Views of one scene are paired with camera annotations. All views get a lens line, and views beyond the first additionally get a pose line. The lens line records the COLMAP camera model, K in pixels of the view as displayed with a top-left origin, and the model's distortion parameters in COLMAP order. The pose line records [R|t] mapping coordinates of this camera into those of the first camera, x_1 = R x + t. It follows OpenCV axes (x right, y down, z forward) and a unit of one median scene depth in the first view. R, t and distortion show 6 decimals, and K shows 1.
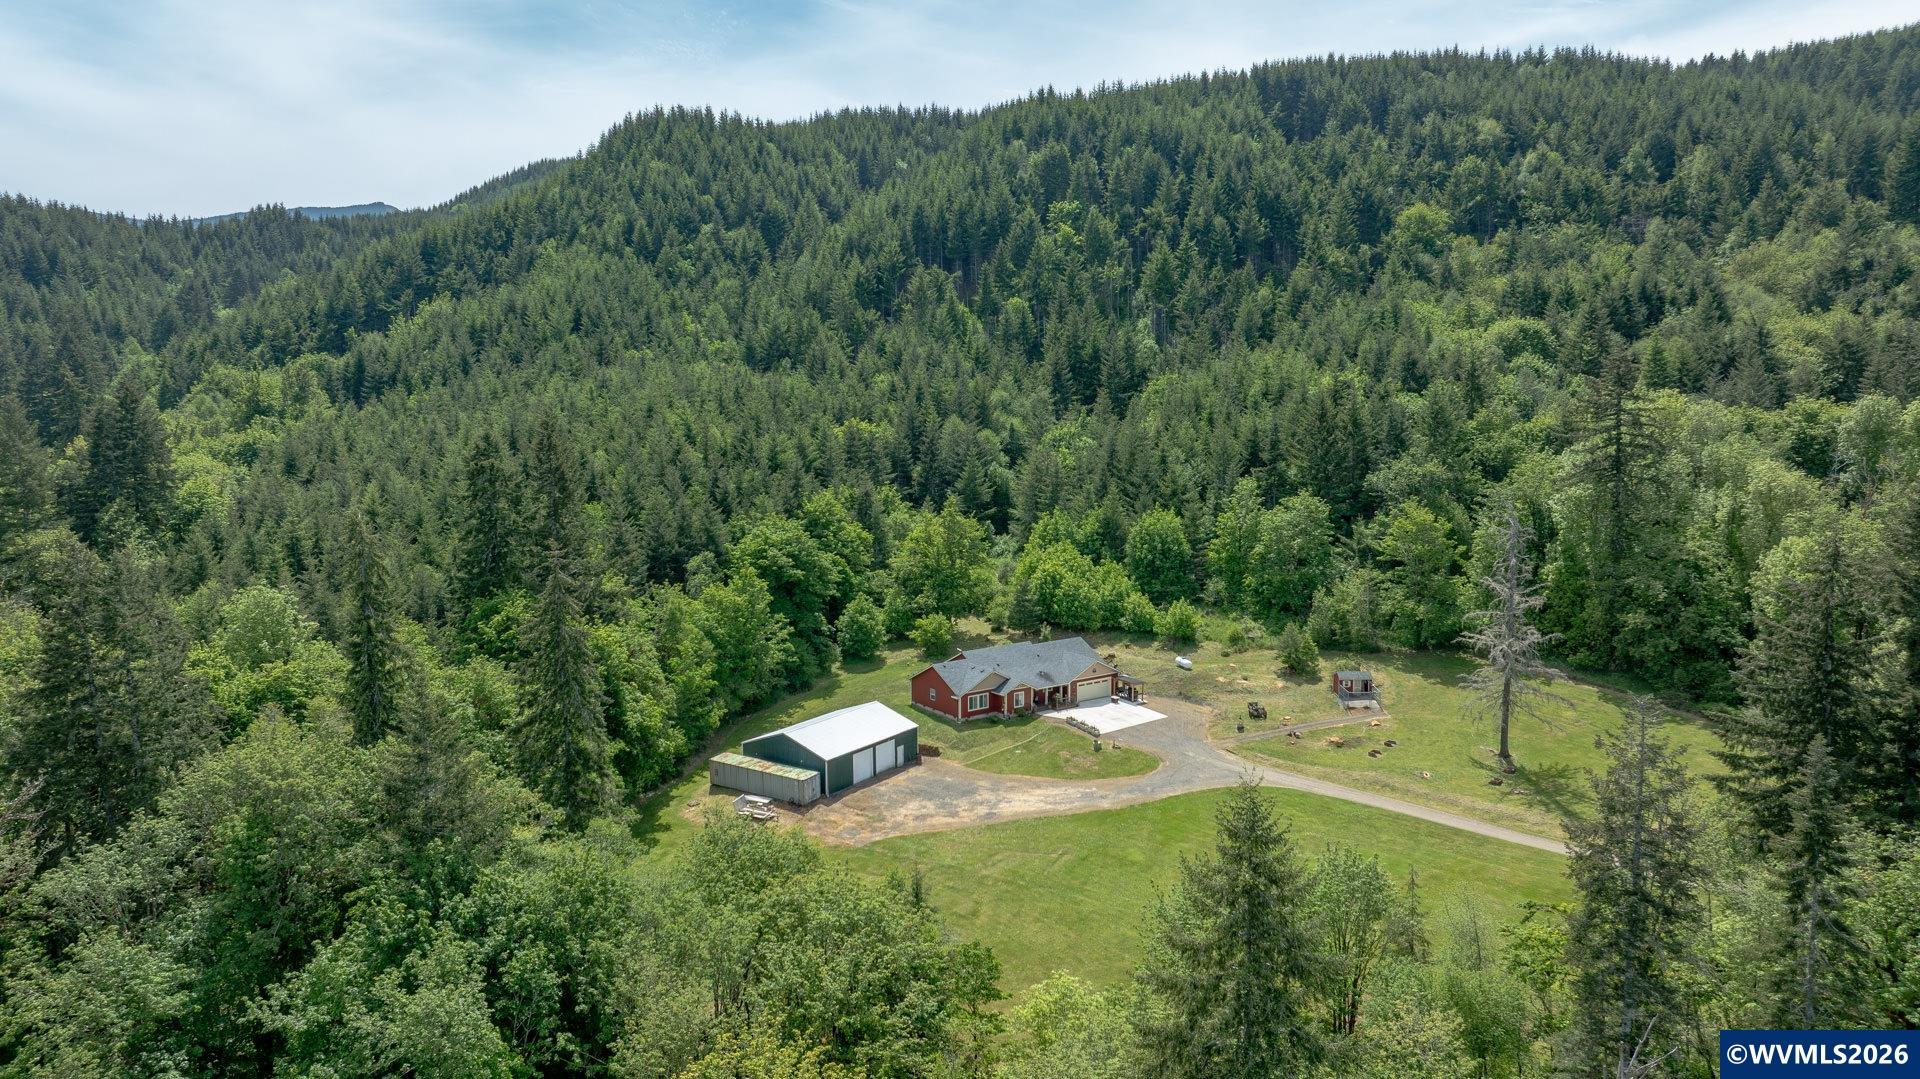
lens RADIAL K [[1370.1, 0, 969.3], [0, 1370.1, 534.4], [0, 0, 1]] dist [-0.024226, 0.004070]
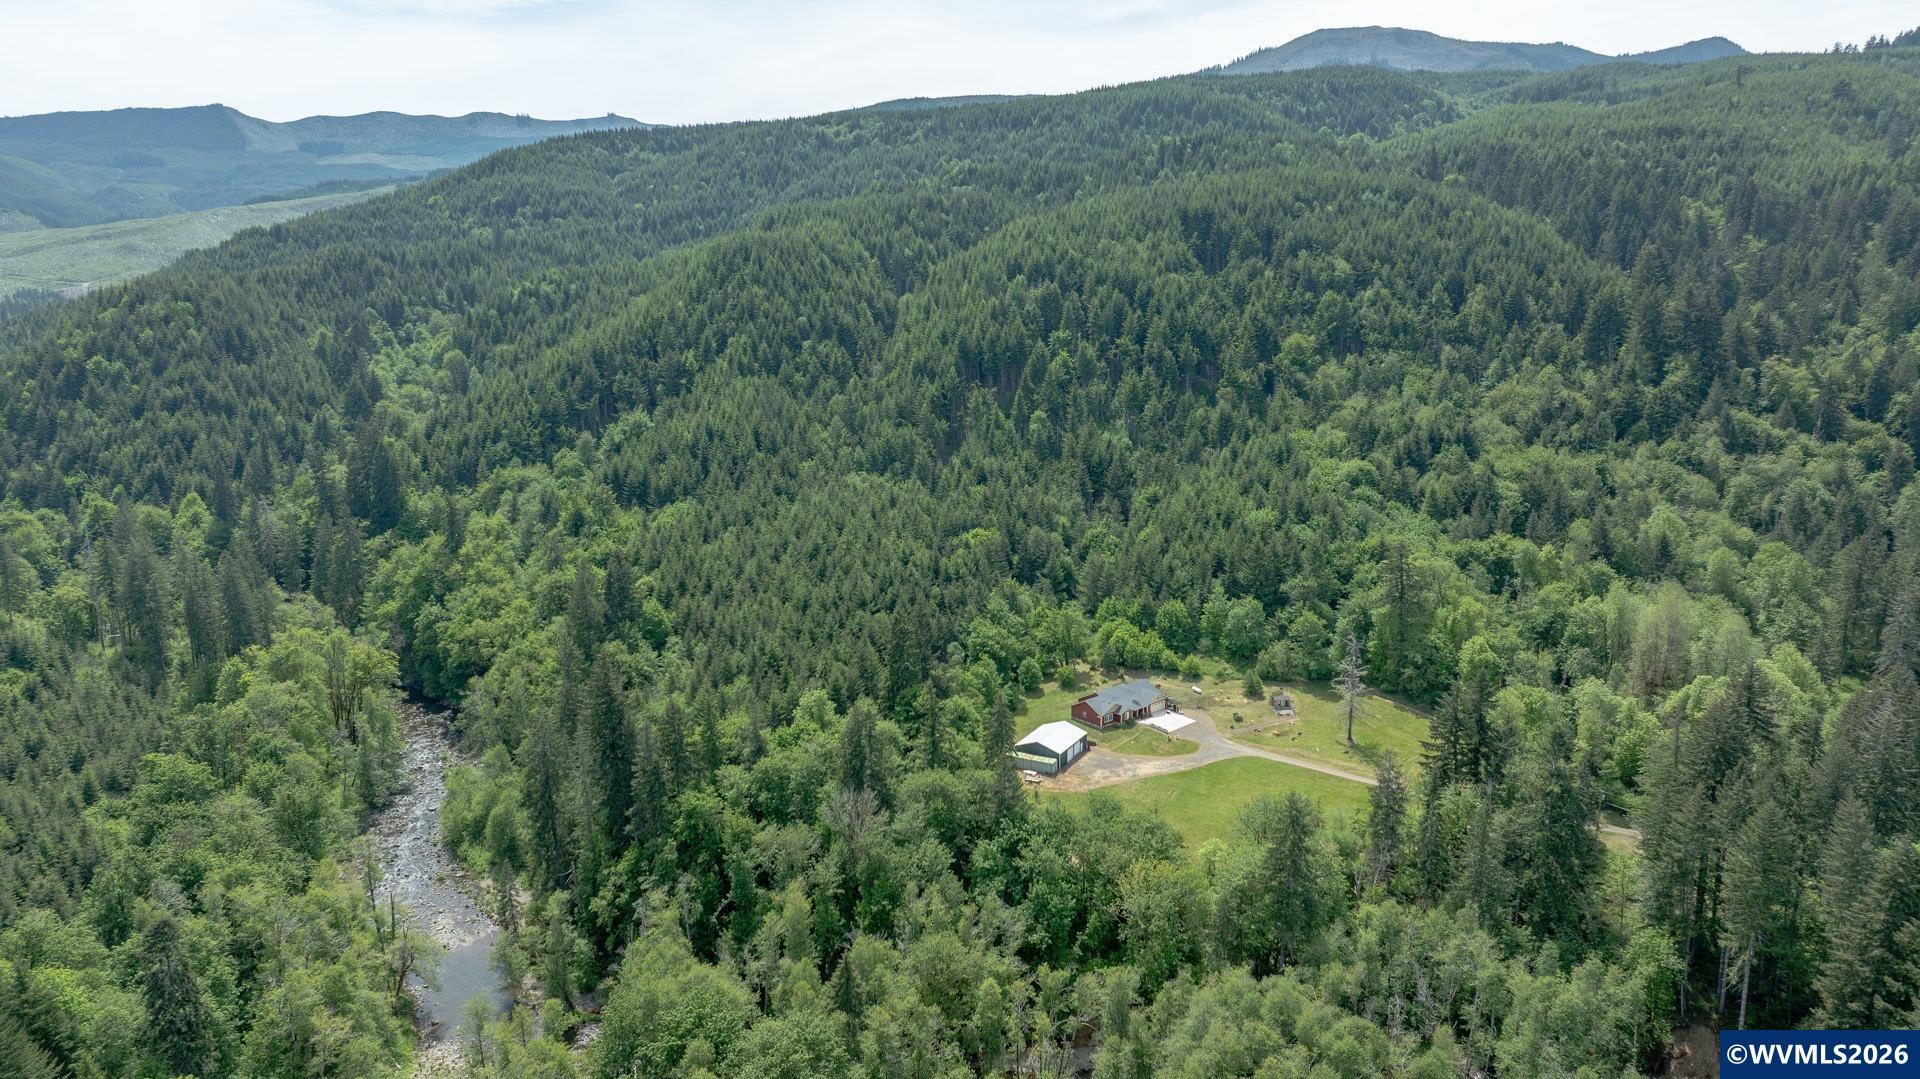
lens RADIAL K [[1370.1, 0, 956.9], [0, 1370.1, 542.5], [0, 0, 1]] dist [-0.024226, 0.004070]
pose [[0.995339, -0.028170, 0.092231, -0.315624], [0.020049, 0.995934, 0.087821, -0.257518], [-0.094330, -0.085563, 0.991857, -0.801314]]
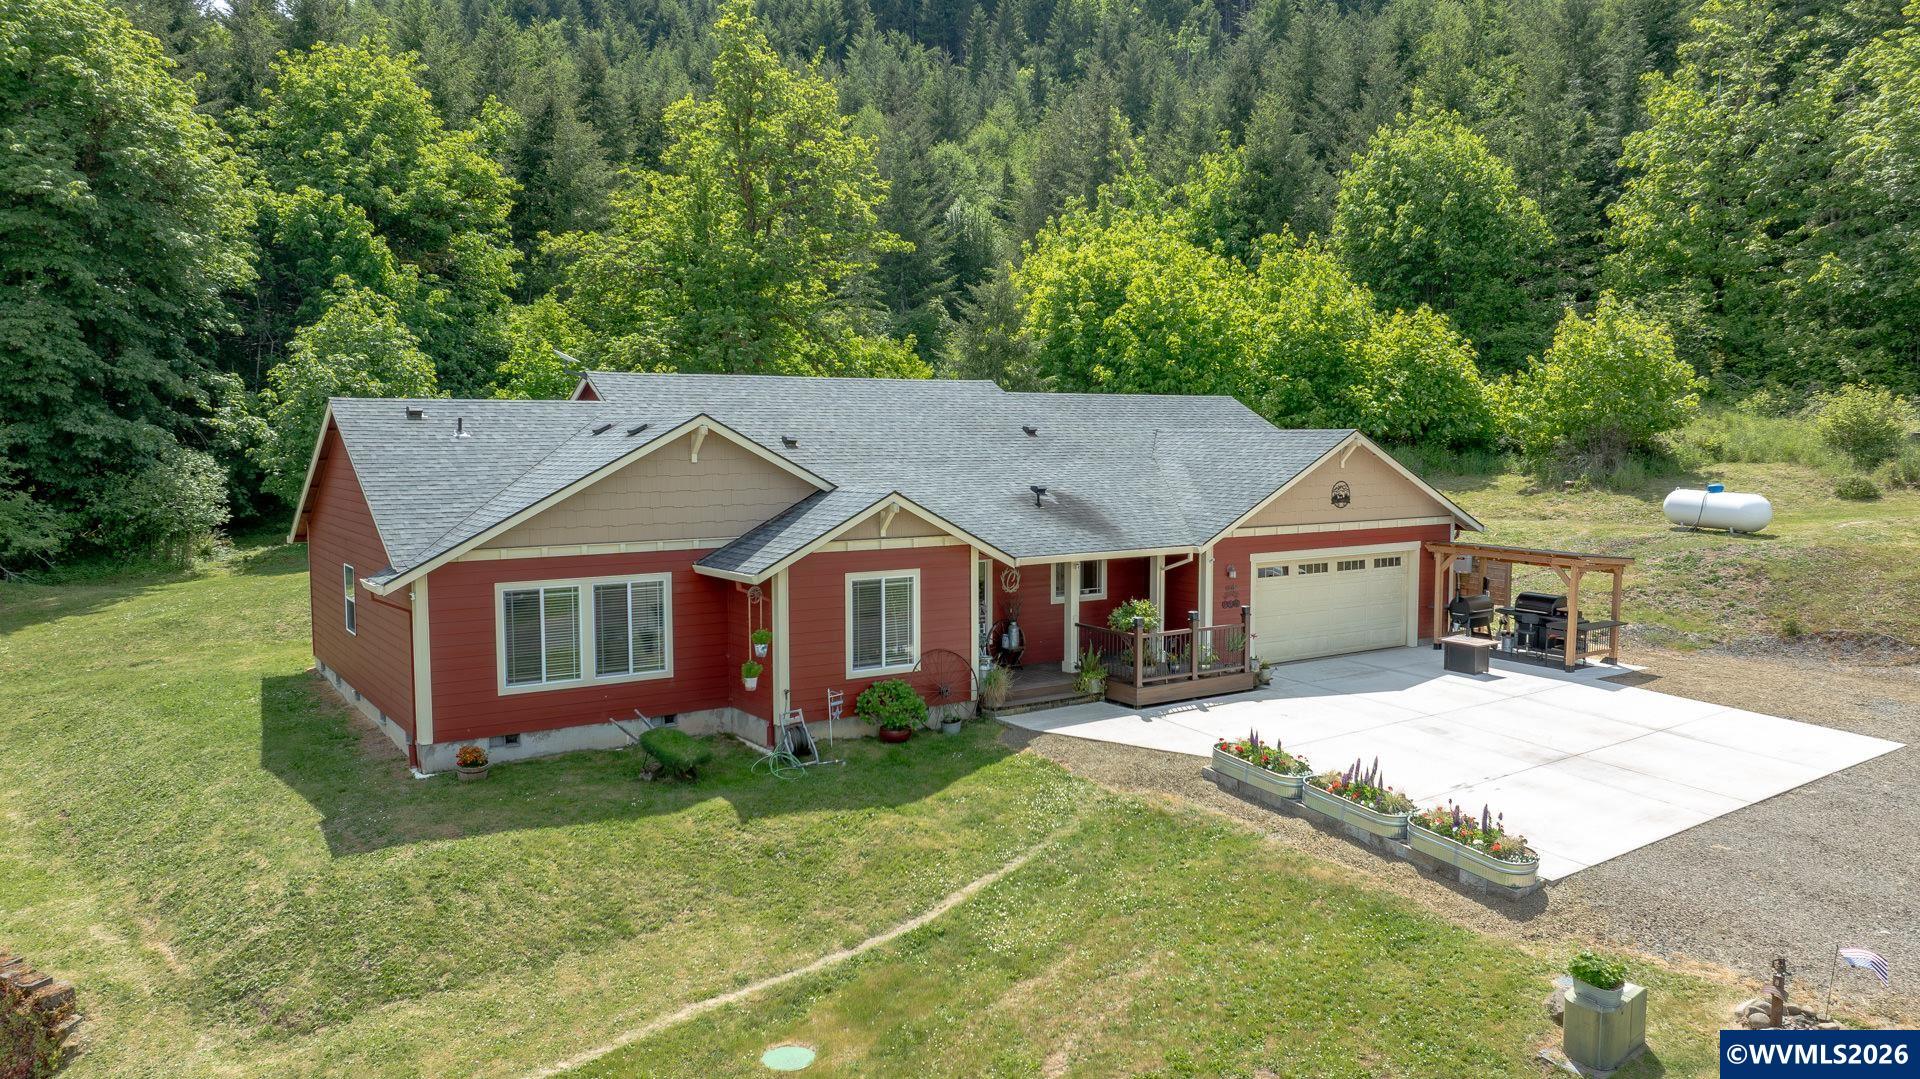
lens RADIAL K [[1370.1, 0, 949.8], [0, 1370.1, 524.0], [0, 0, 1]] dist [-0.024226, 0.004070]
pose [[0.999160, 0.001152, -0.040960, 0.038140], [-0.003442, 0.998431, -0.055883, 0.090841], [0.040832, 0.055977, 0.997597, 0.655706]]
